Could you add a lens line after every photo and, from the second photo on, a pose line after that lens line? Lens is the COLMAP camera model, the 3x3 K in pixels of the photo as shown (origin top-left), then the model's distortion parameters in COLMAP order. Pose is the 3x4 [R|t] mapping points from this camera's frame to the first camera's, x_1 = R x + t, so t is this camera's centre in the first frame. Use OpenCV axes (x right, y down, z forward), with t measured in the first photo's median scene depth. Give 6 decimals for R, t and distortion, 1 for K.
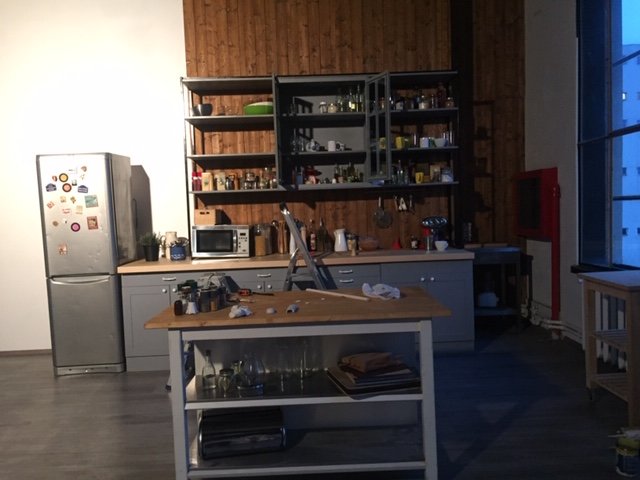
lens RADIAL K [[551.8, 0, 319.3], [0, 551.8, 237.9], [0, 0, 1]] dist [0.047733, -0.017862]
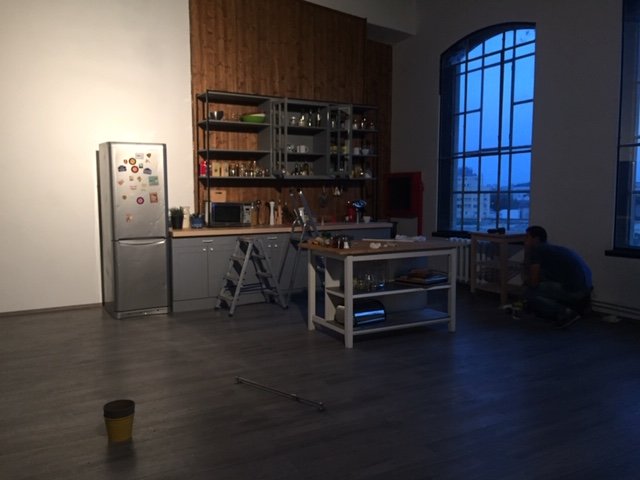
lens RADIAL K [[551.8, 0, 319.4], [0, 551.8, 242.4], [0, 0, 1]] dist [0.047733, -0.017862]
pose [[0.882250, -0.009570, 0.470683, -0.608895], [-0.002947, 0.999662, 0.025849, 0.038310], [-0.470771, -0.024193, 0.881924, -0.287633]]
